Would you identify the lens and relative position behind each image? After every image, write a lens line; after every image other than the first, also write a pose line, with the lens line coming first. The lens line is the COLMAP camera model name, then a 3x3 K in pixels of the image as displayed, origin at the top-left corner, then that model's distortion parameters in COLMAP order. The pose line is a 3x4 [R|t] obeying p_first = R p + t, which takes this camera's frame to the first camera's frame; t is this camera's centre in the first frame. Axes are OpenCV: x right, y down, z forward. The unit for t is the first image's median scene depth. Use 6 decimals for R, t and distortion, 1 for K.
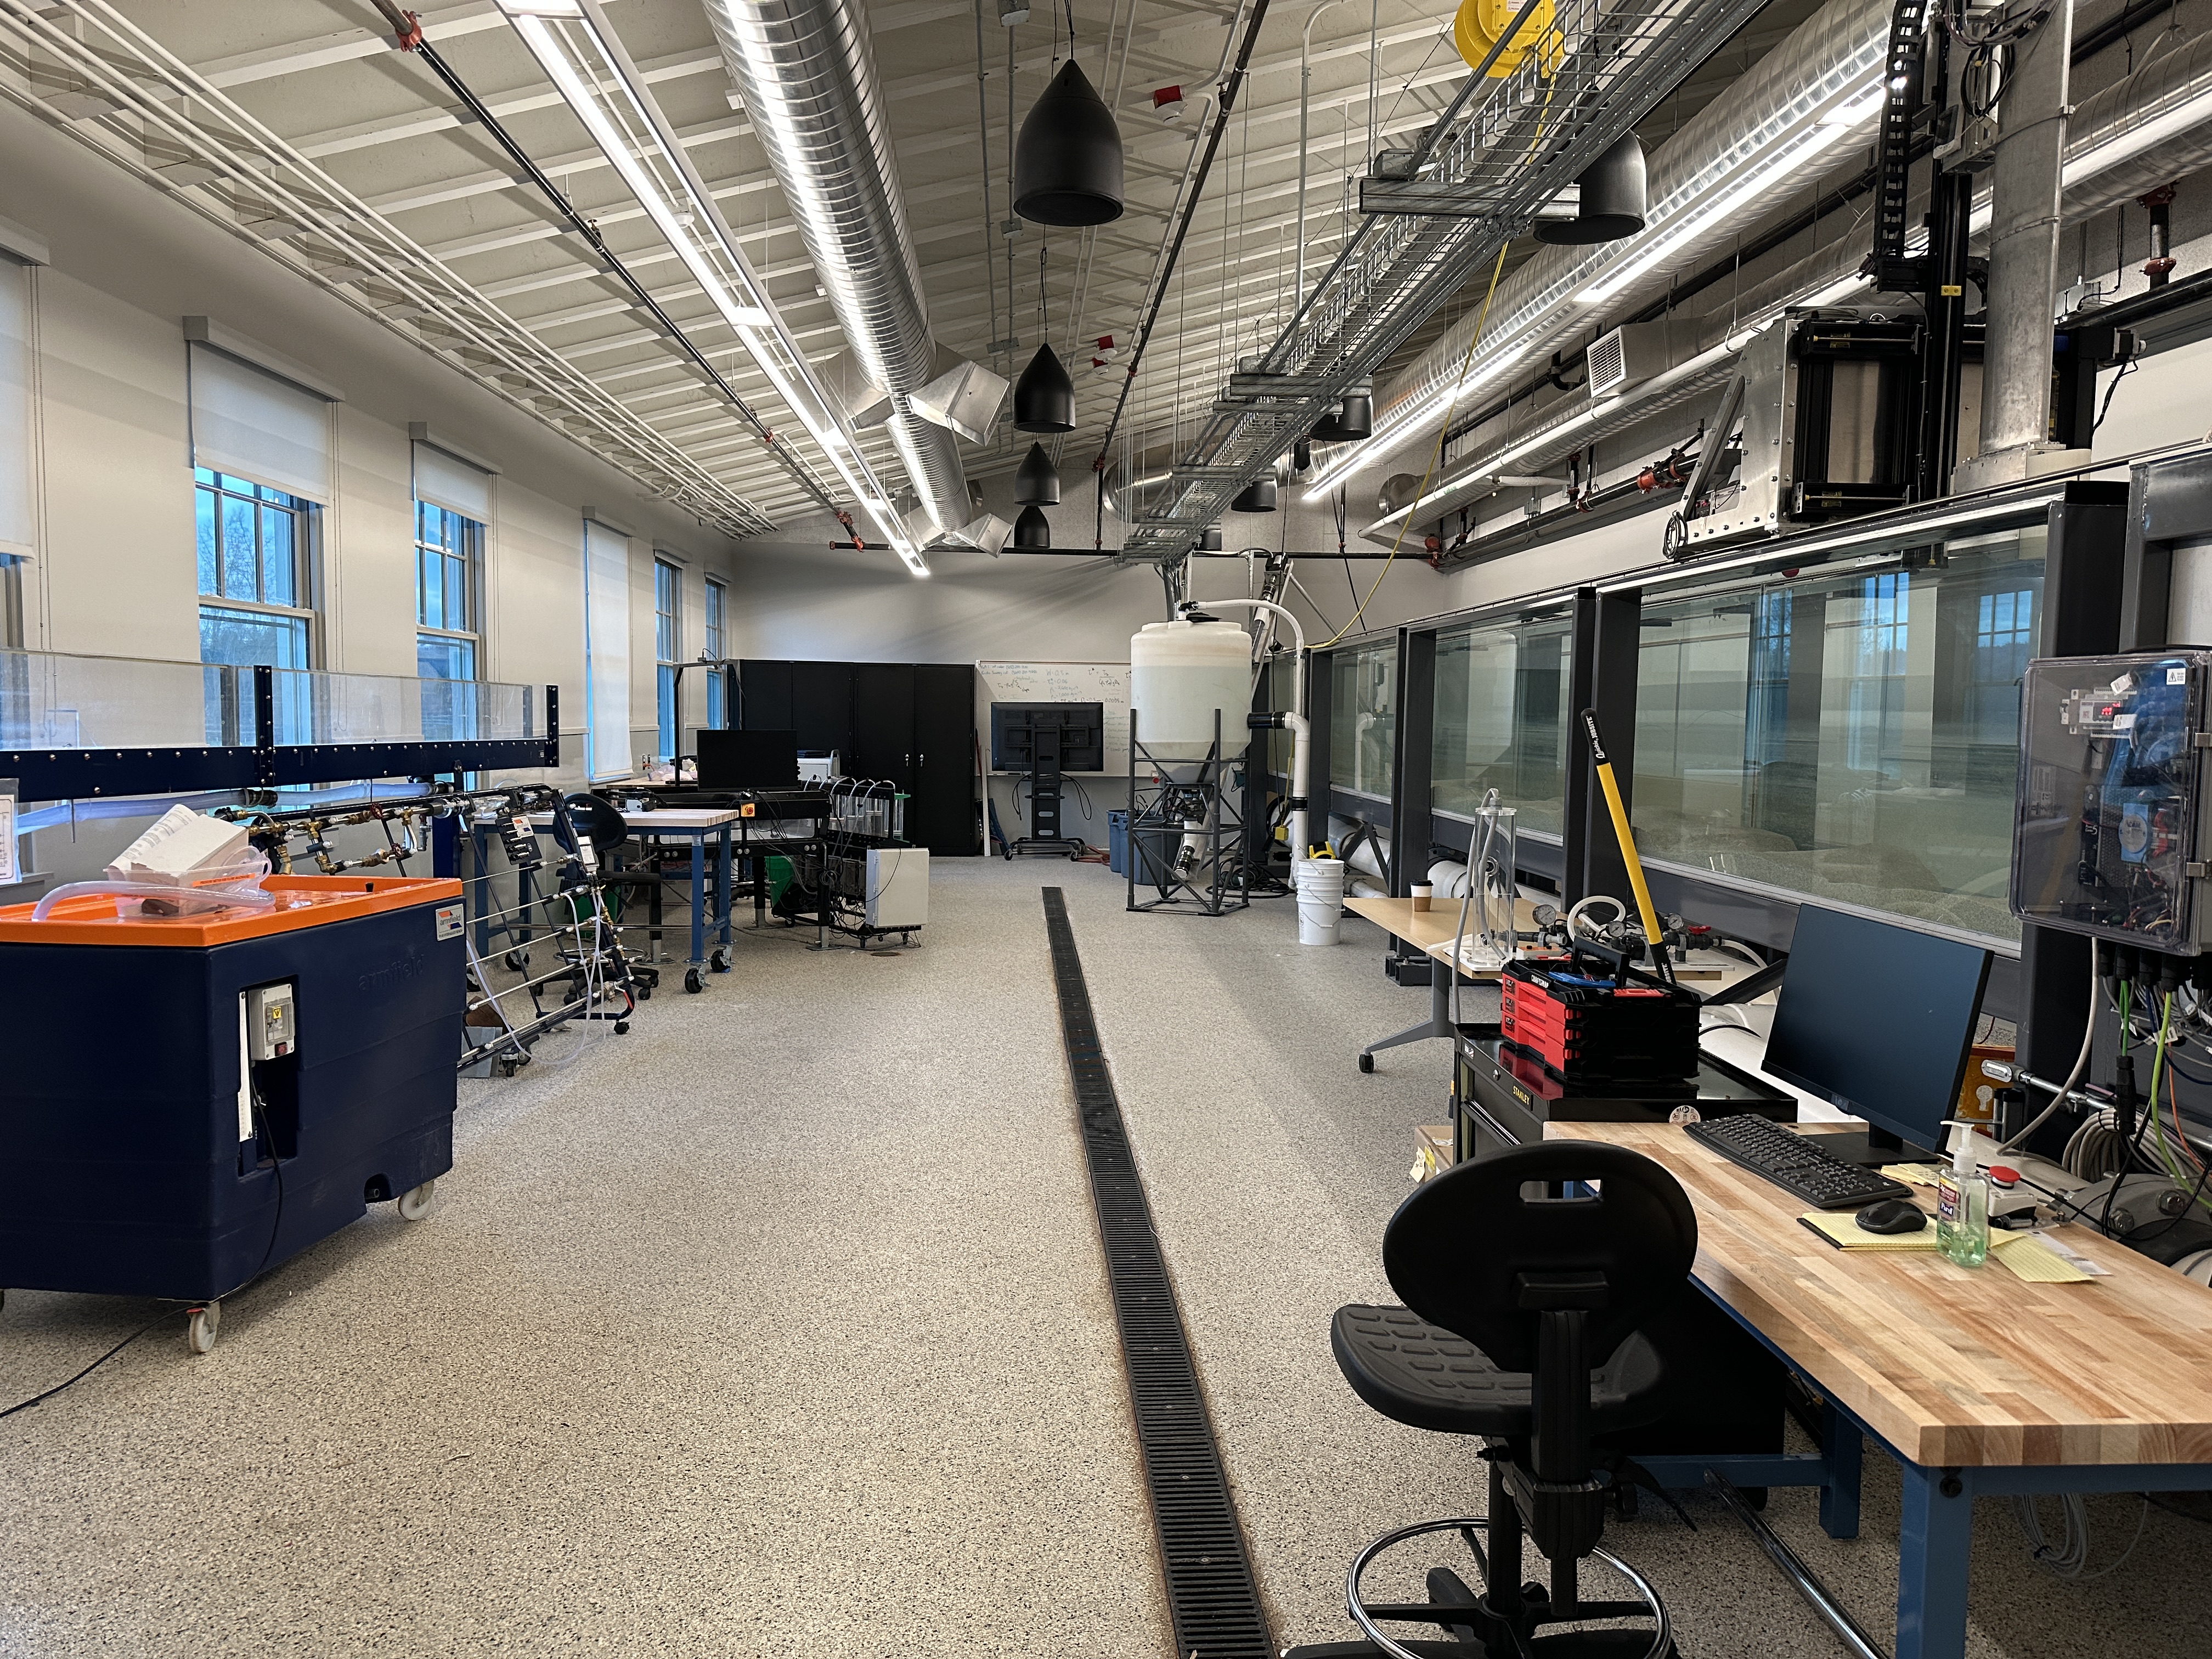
lens RADIAL K [[1564.1, 0, 1118.8], [0, 1564.1, 840.7], [0, 0, 1]] dist [0.144578, -0.174514]
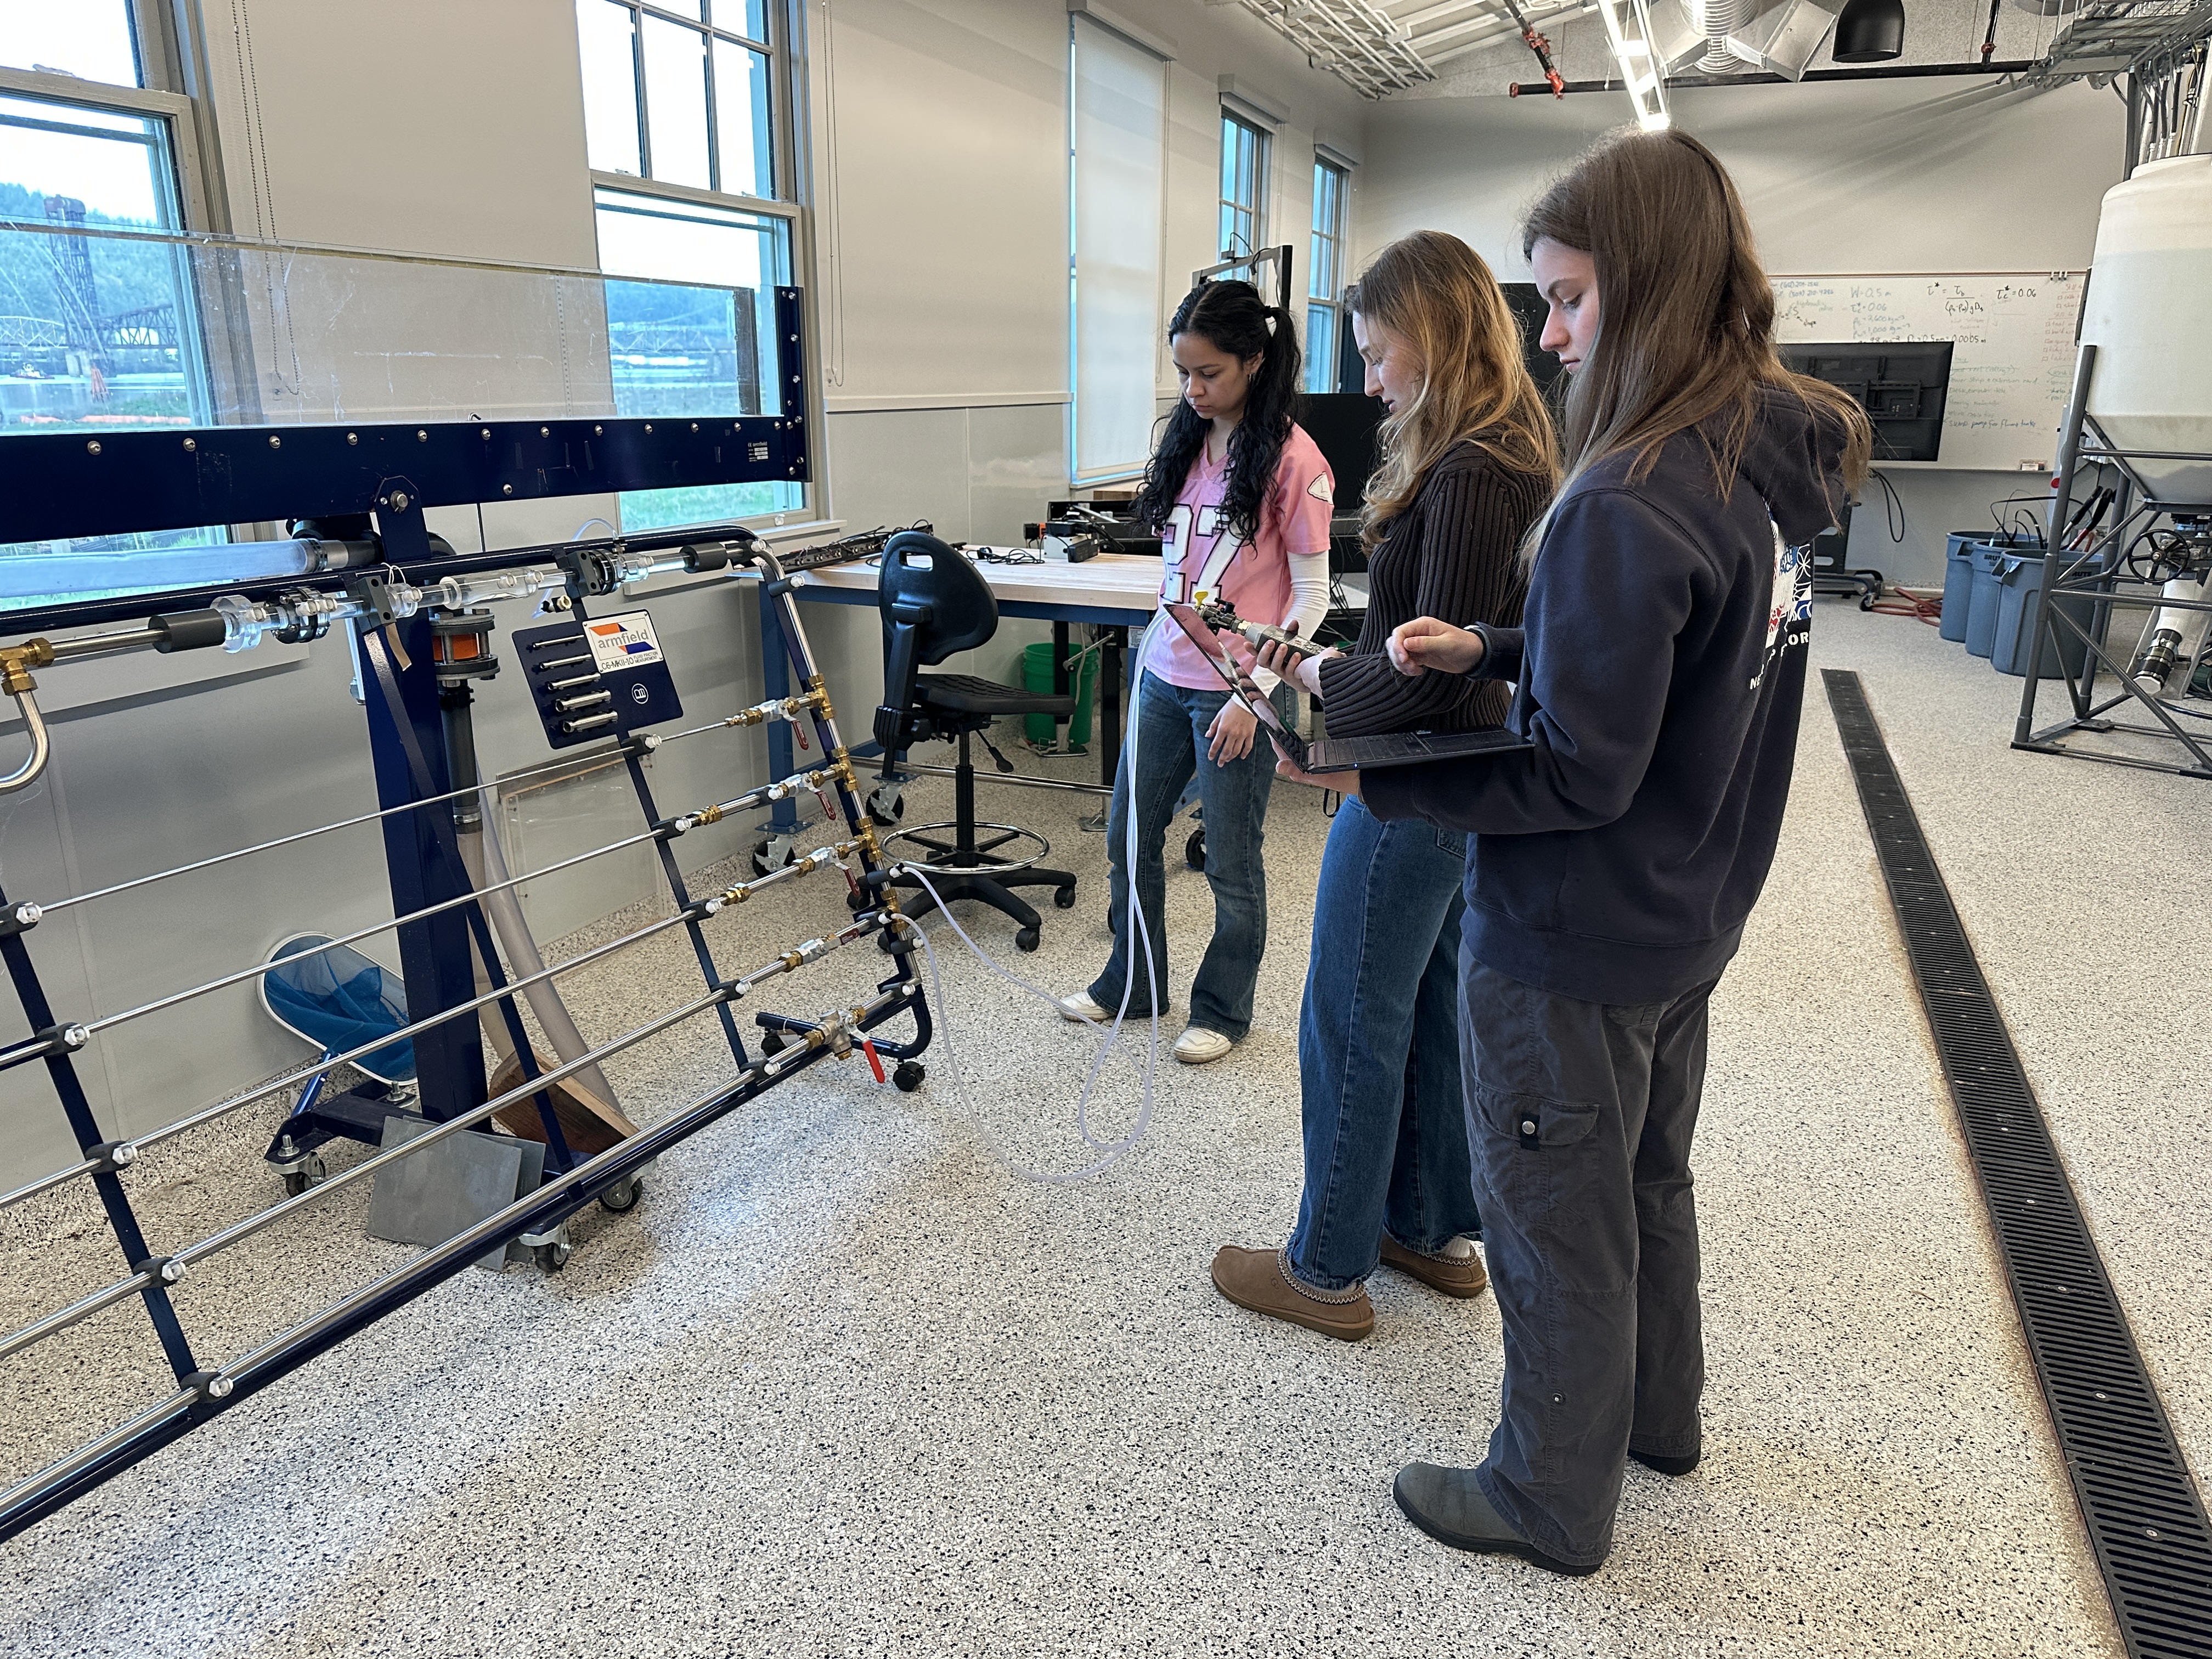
lens RADIAL K [[1553.8, 0, 1106.0], [0, 1553.8, 829.5], [0, 0, 1]] dist [0.000631, -0.002558]
pose [[0.909117, 0.113234, -0.400854, -0.072958], [-0.029314, 0.977348, 0.209601, -0.035455], [0.415507, -0.178801, 0.891843, 0.504076]]
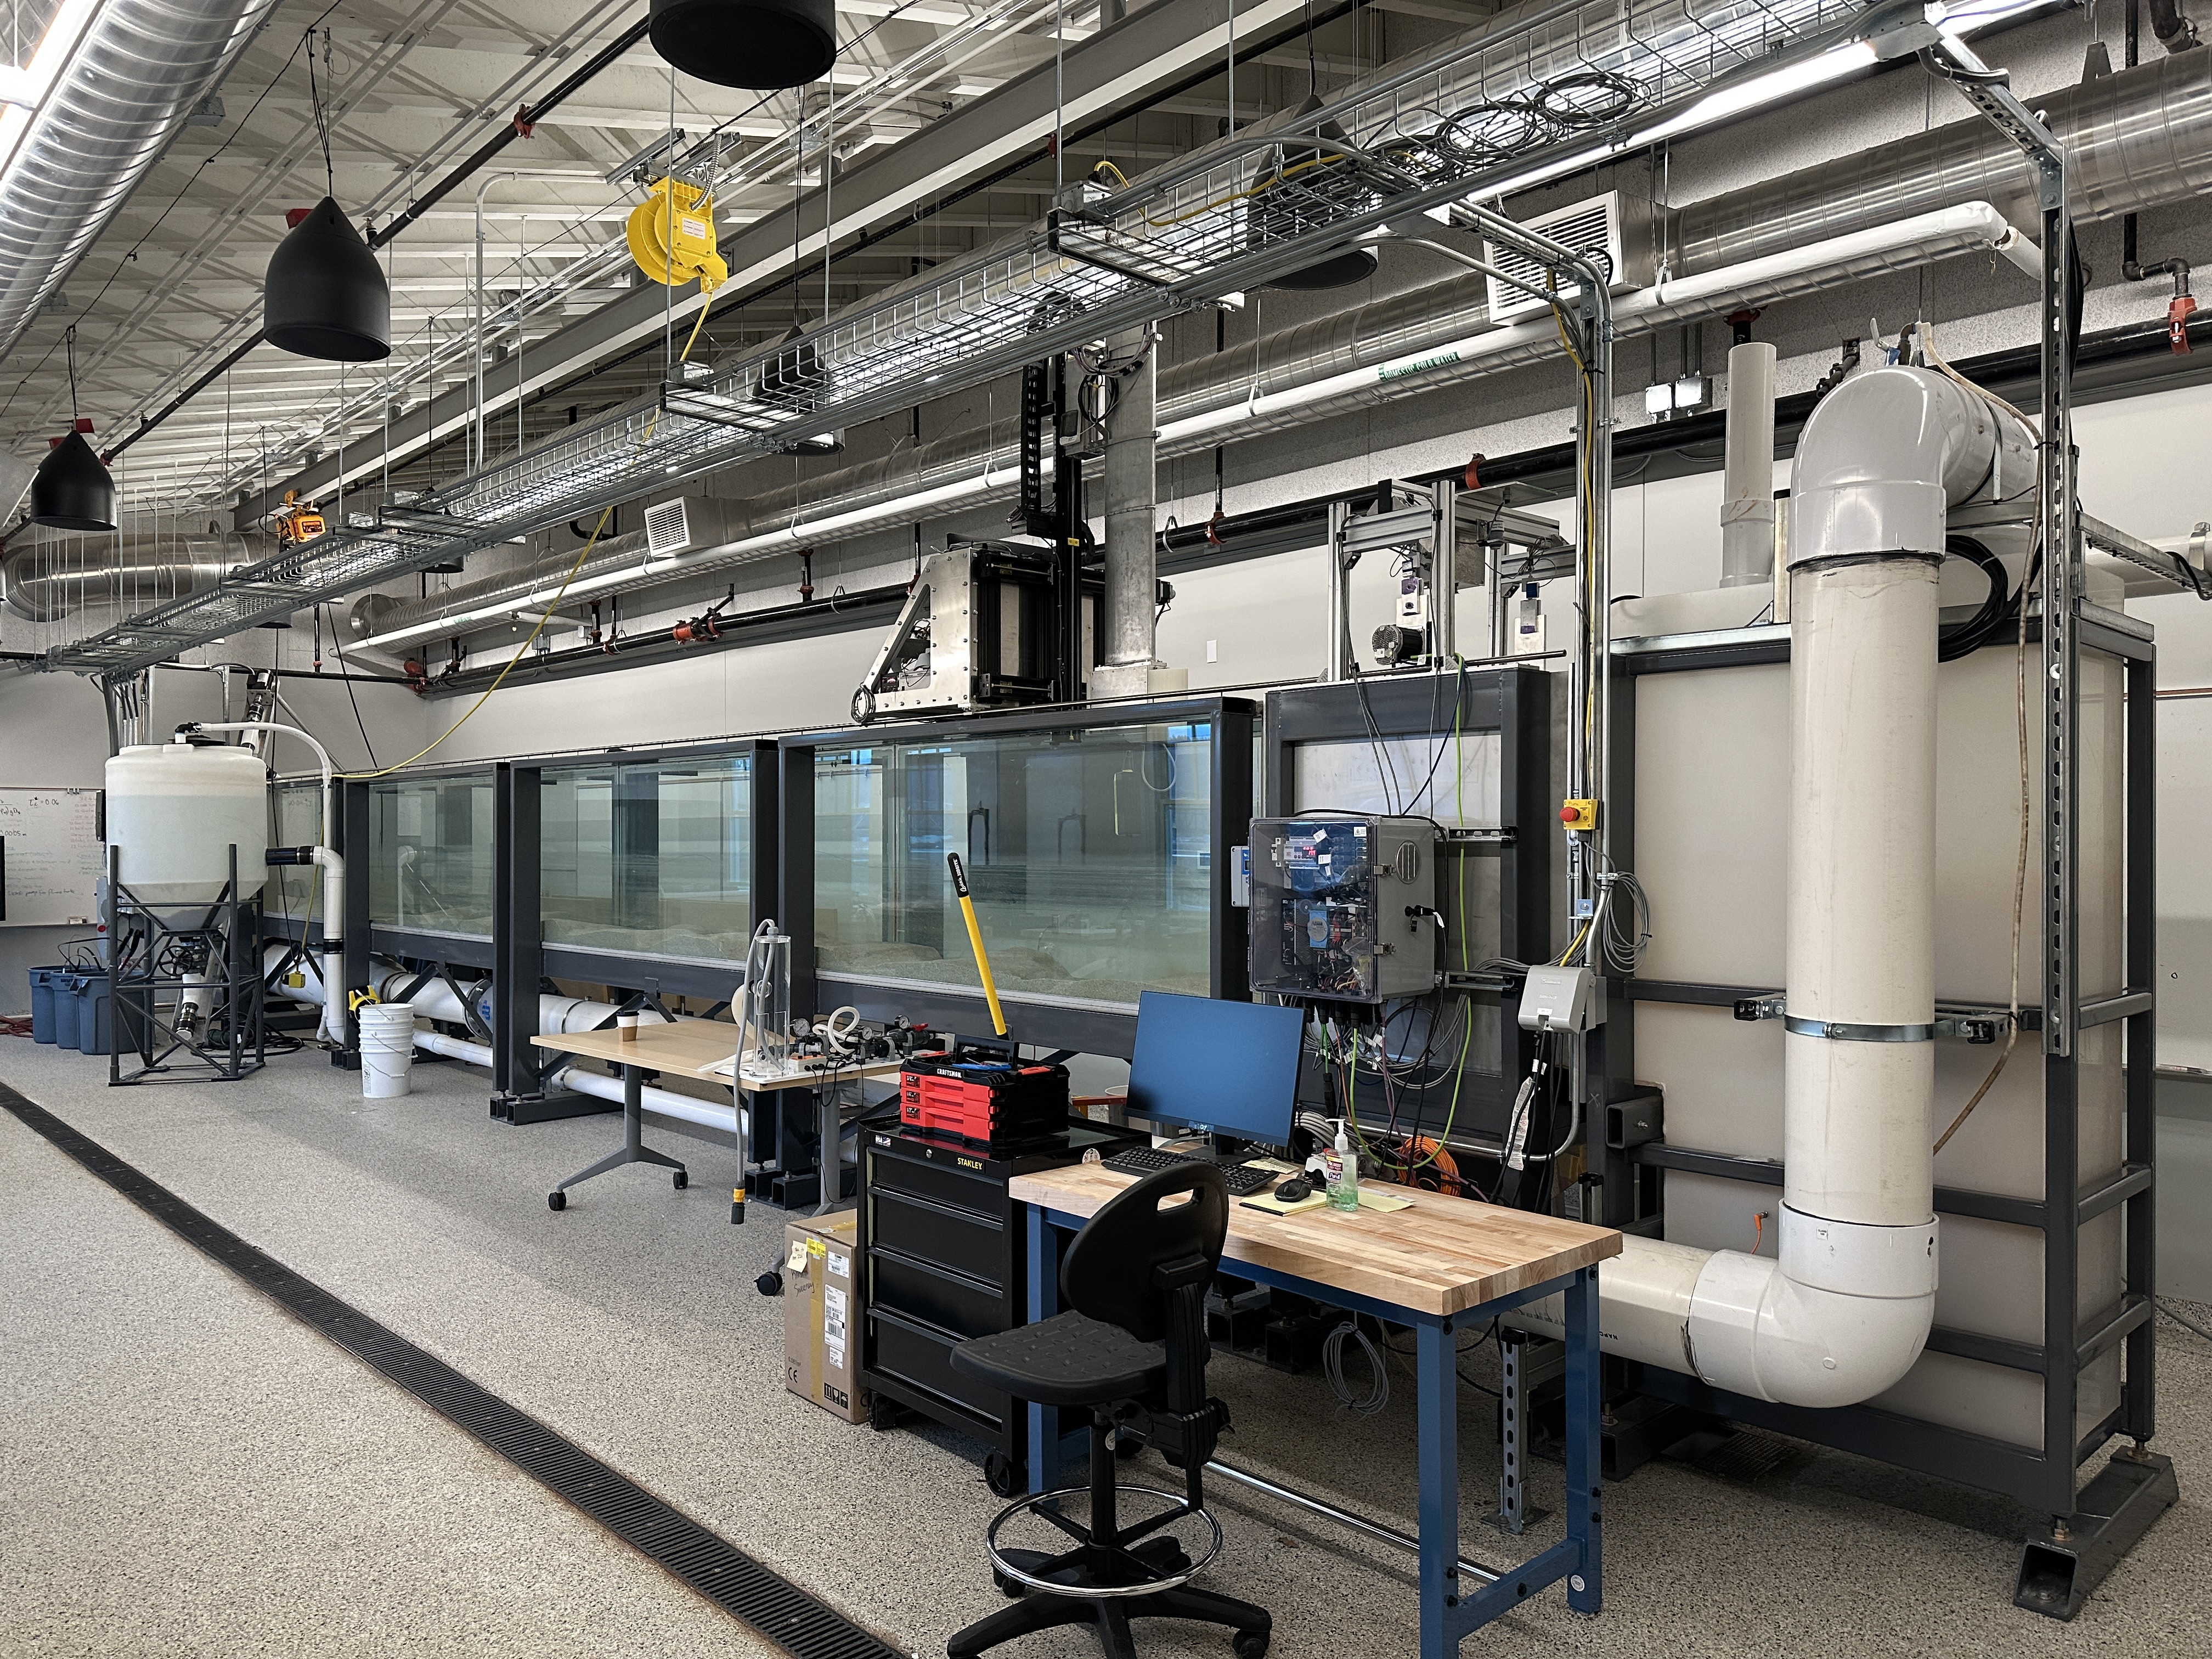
lens RADIAL K [[1564.1, 0, 1118.8], [0, 1564.1, 840.7], [0, 0, 1]] dist [0.144578, -0.174514]
pose [[0.772922, -0.012272, 0.634383, -0.151913], [0.061642, 0.996536, -0.055826, -0.005616], [-0.631500, 0.082254, 0.771001, -0.017692]]
